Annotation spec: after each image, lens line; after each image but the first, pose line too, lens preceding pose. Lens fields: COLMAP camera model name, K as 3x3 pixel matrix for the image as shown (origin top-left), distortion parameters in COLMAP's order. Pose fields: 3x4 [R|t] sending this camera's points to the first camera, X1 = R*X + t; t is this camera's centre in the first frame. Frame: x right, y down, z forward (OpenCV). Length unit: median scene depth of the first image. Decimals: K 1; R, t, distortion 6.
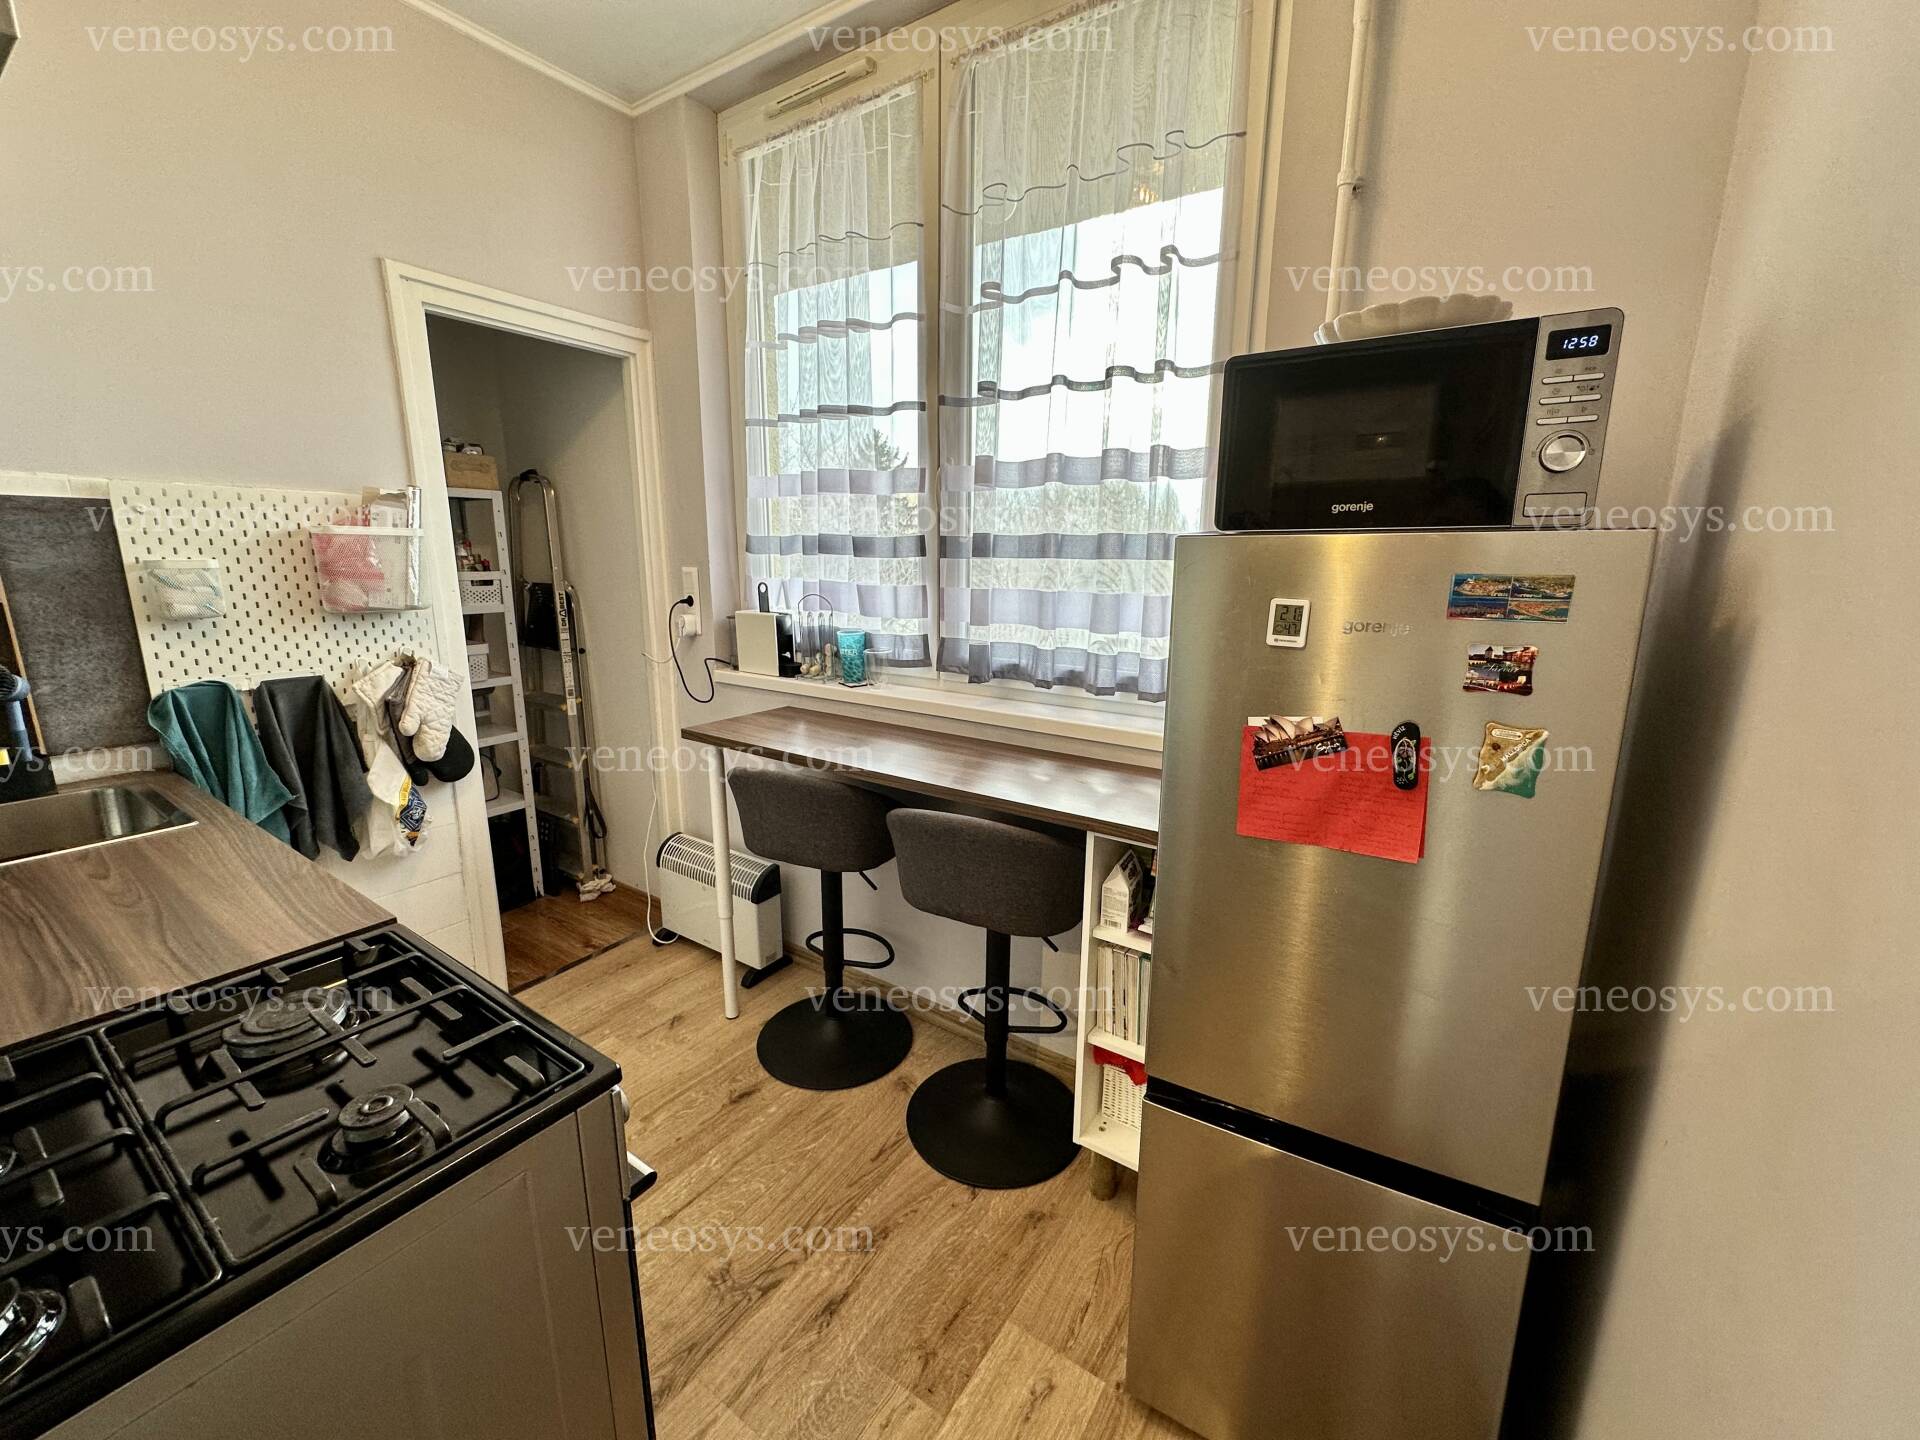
lens RADIAL K [[763.3, 0, 957.0], [0, 763.3, 723.0], [0, 0, 1]] dist [-0.006128, 0.001011]
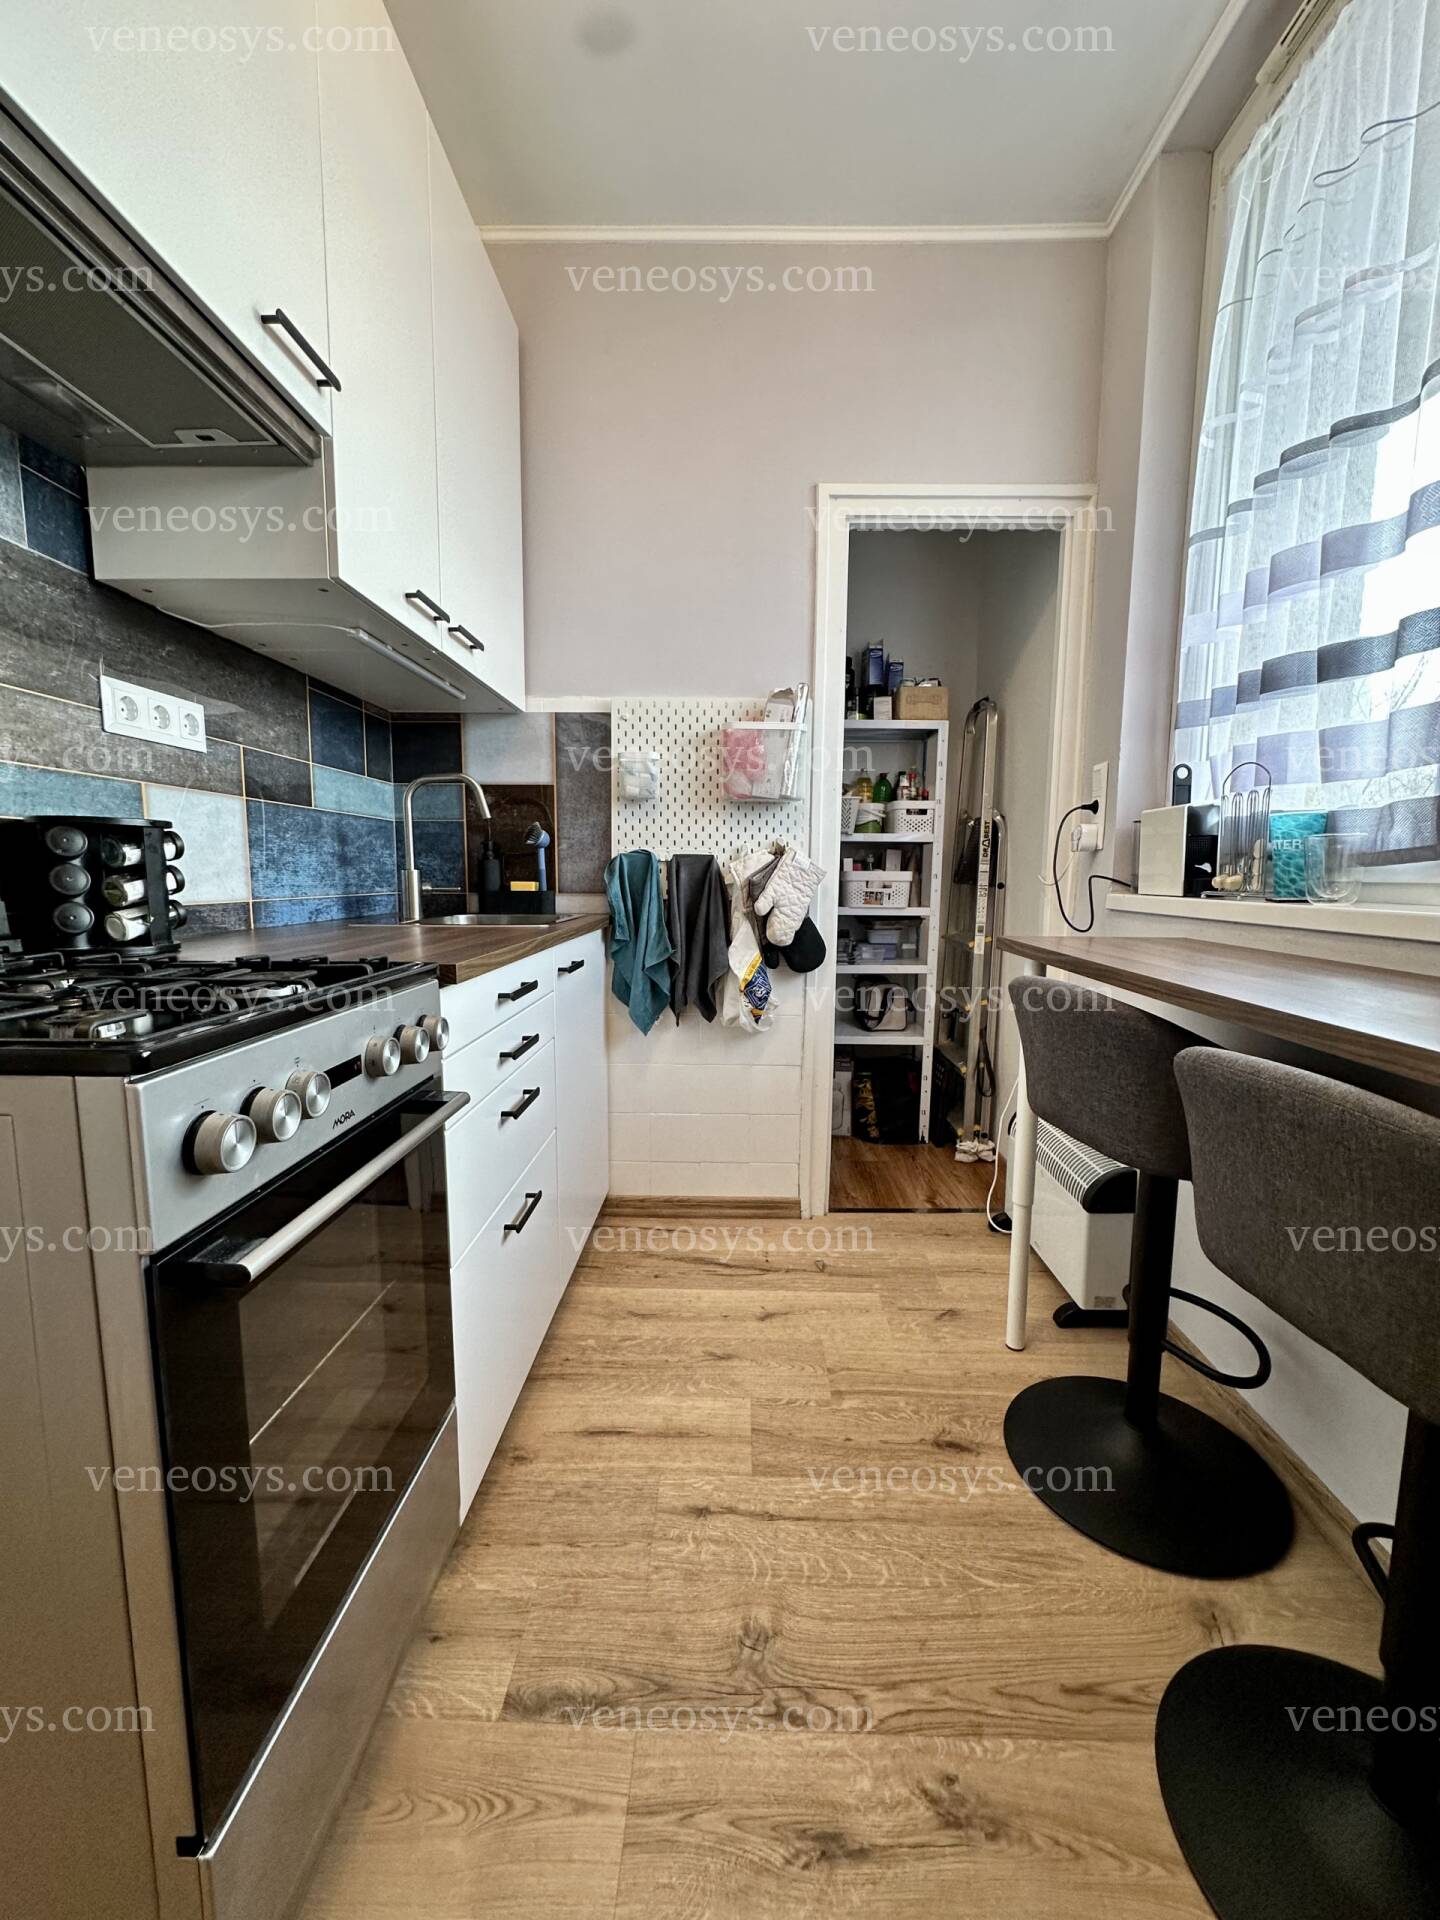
lens RADIAL K [[763.3, 0, 720.5], [0, 763.3, 960.2], [0, 0, 1]] dist [-0.006128, 0.001011]
pose [[0.538382, 0.093235, -0.837527, 0.145617], [-0.186338, 0.982430, -0.010416, 0.096277], [0.821841, 0.161671, 0.546297, 0.362993]]
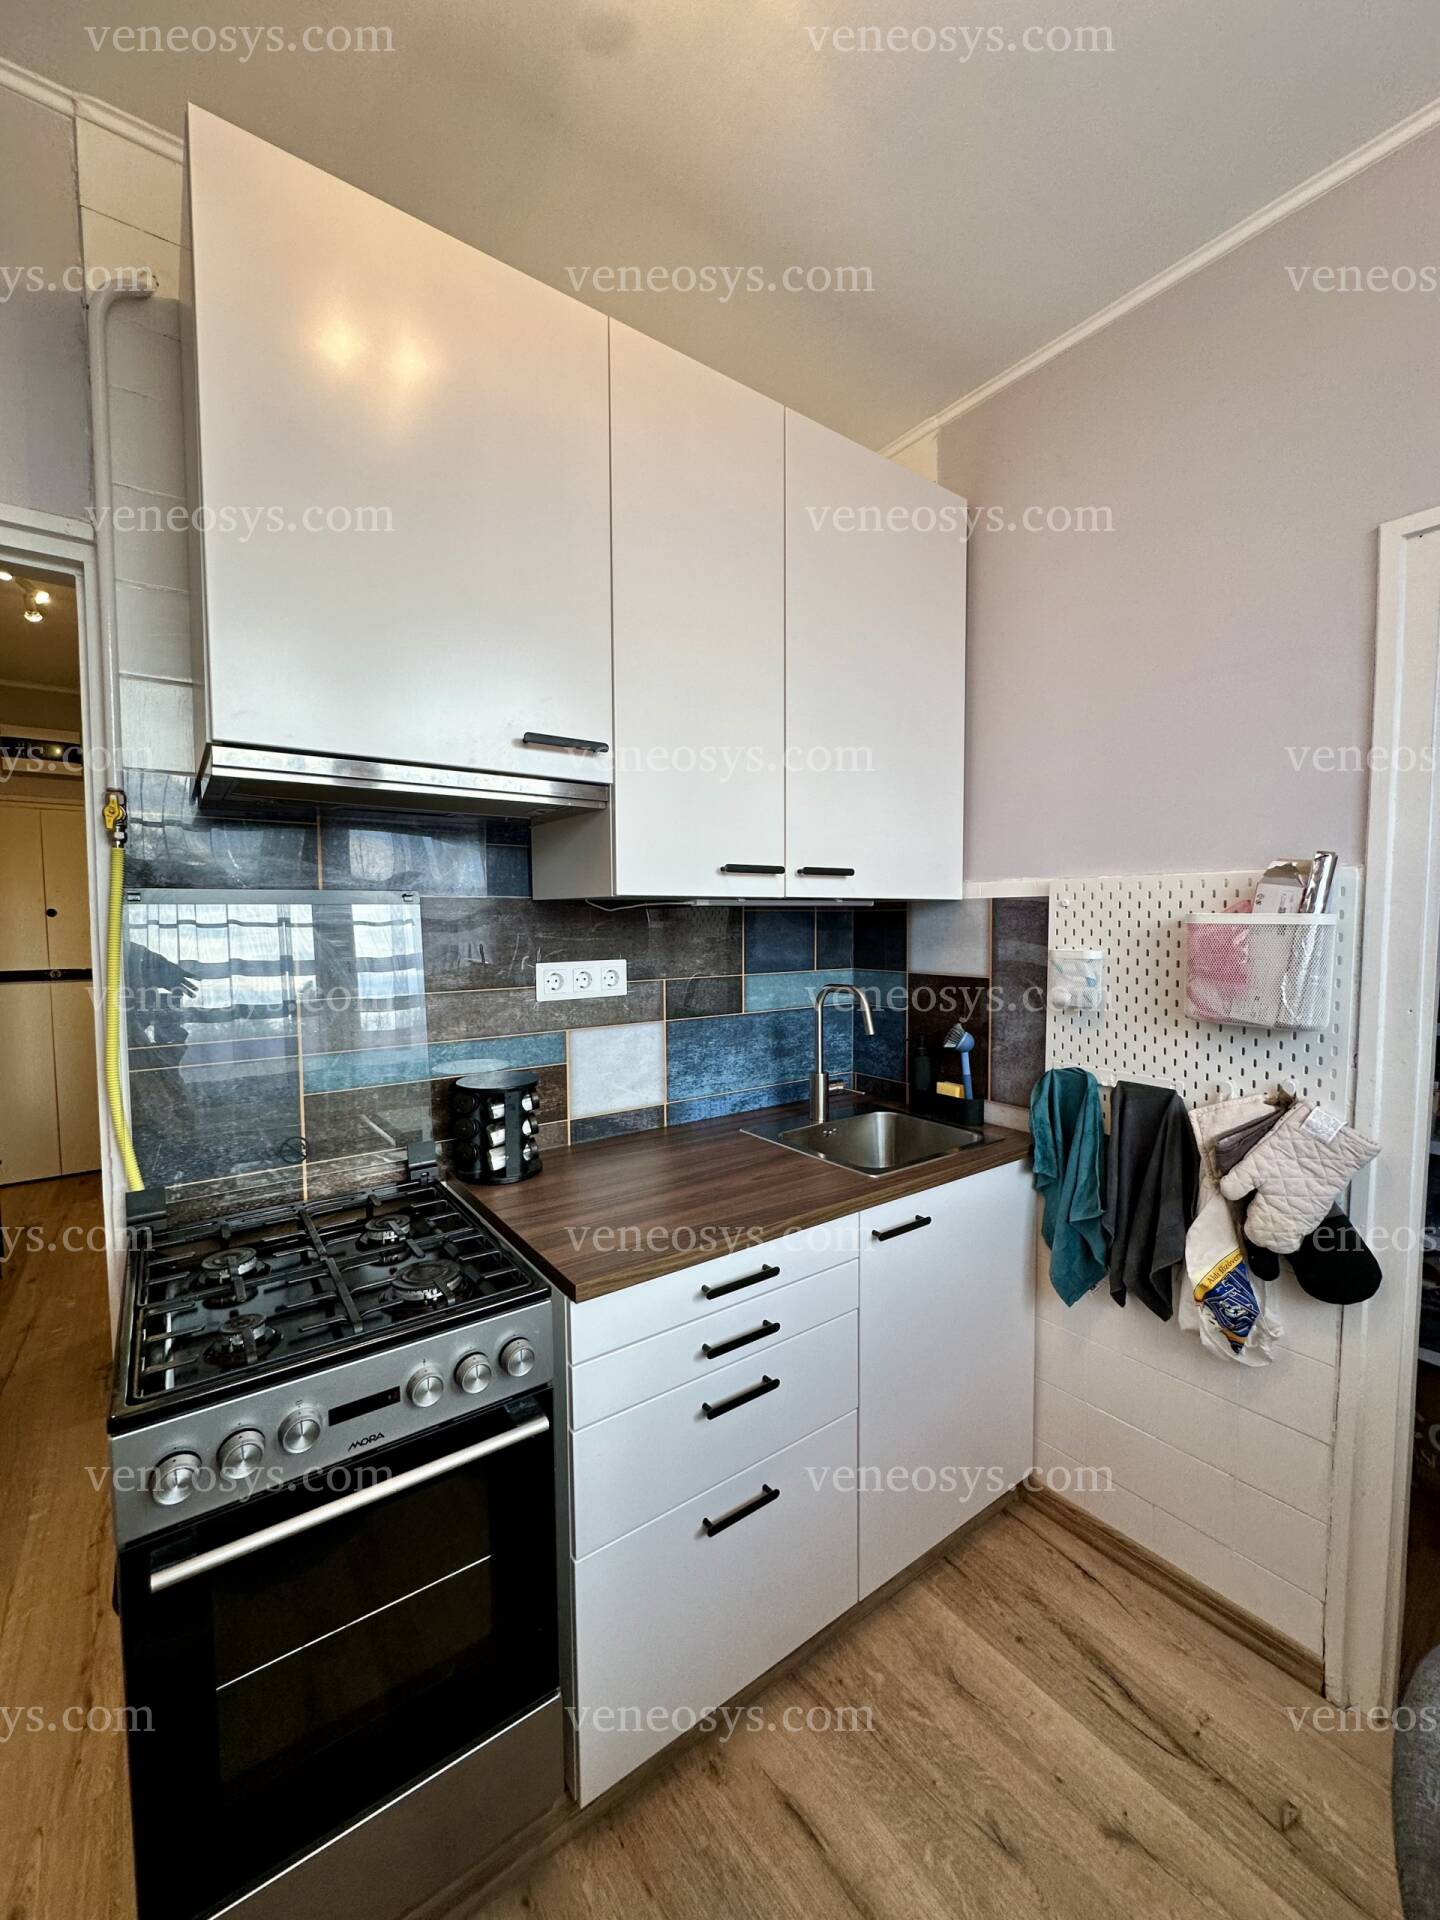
lens RADIAL K [[763.3, 0, 722.7], [0, 763.3, 961.9], [0, 0, 1]] dist [-0.006128, 0.001011]
pose [[-0.333778, 0.047387, -0.941460, 0.092498], [-0.202326, 0.971858, 0.120649, -0.180693], [0.920682, 0.230752, -0.314798, 0.705519]]
